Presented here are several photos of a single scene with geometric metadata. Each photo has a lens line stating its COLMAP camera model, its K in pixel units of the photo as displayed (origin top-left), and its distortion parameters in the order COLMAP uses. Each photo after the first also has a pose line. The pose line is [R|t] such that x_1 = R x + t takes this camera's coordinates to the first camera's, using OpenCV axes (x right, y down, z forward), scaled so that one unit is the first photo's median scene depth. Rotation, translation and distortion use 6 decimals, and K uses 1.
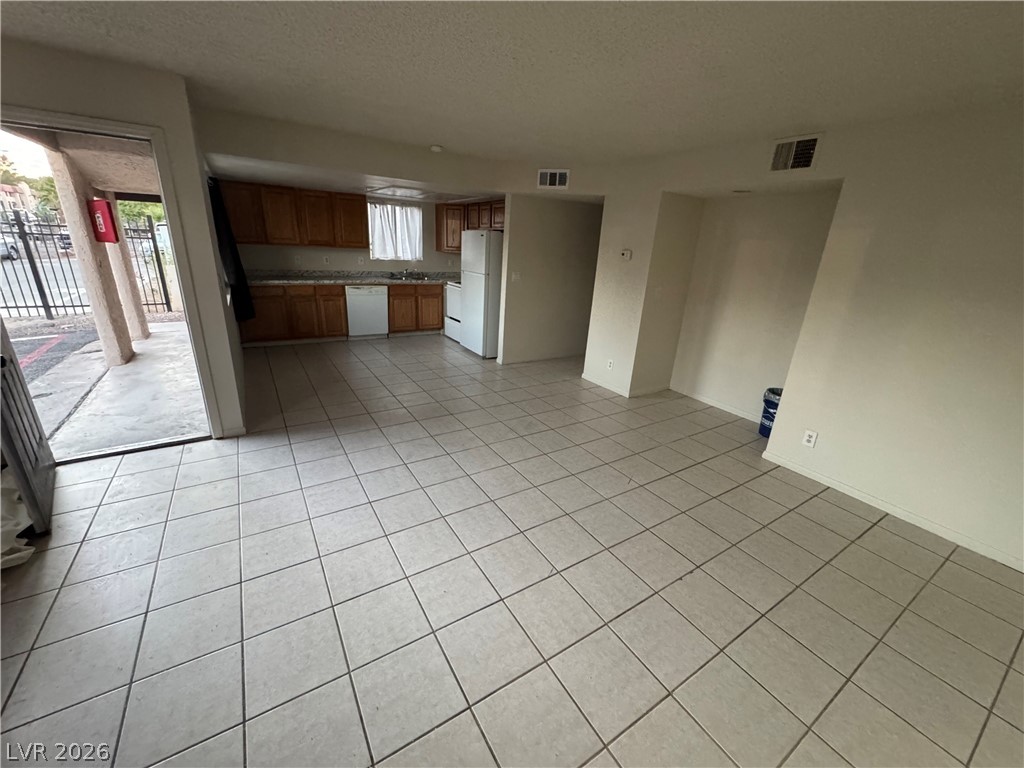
lens RADIAL K [[406.9, 0, 511.8], [0, 406.9, 384.3], [0, 0, 1]] dist [0.000054, -0.000721]
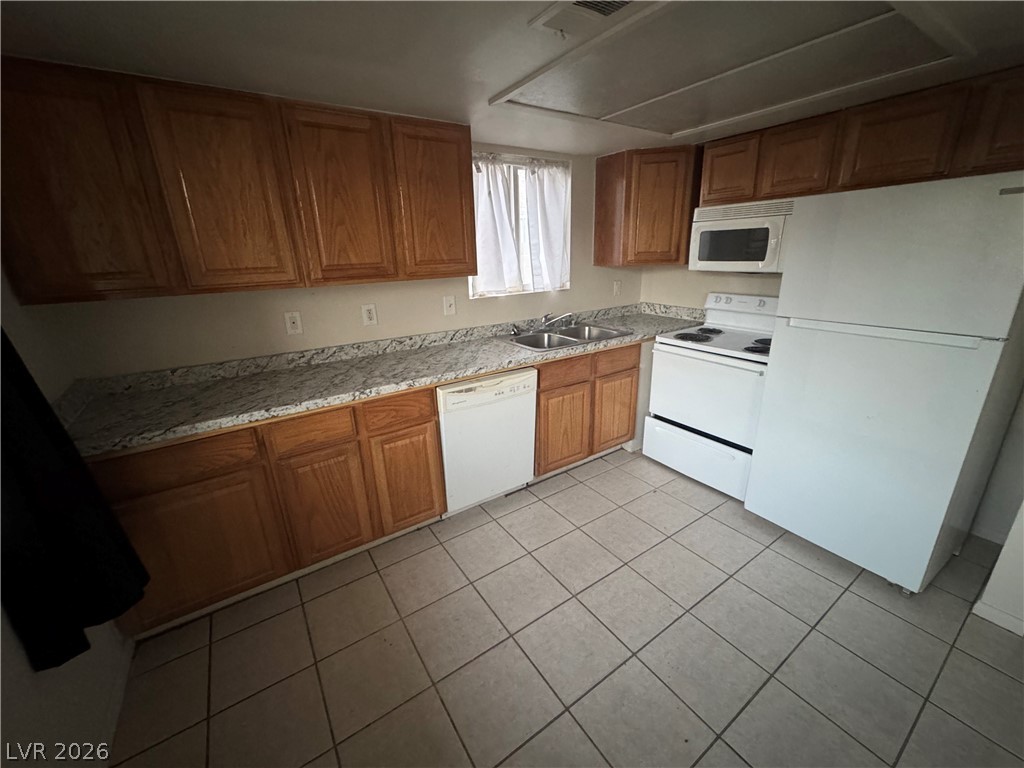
lens RADIAL K [[406.9, 0, 508.7], [0, 406.9, 381.3], [0, 0, 1]] dist [0.000054, -0.000721]
pose [[0.996142, -0.087656, 0.004094, -0.329095], [0.087730, 0.995845, -0.024405, -0.220684], [-0.001938, 0.024670, 0.999694, 0.616875]]
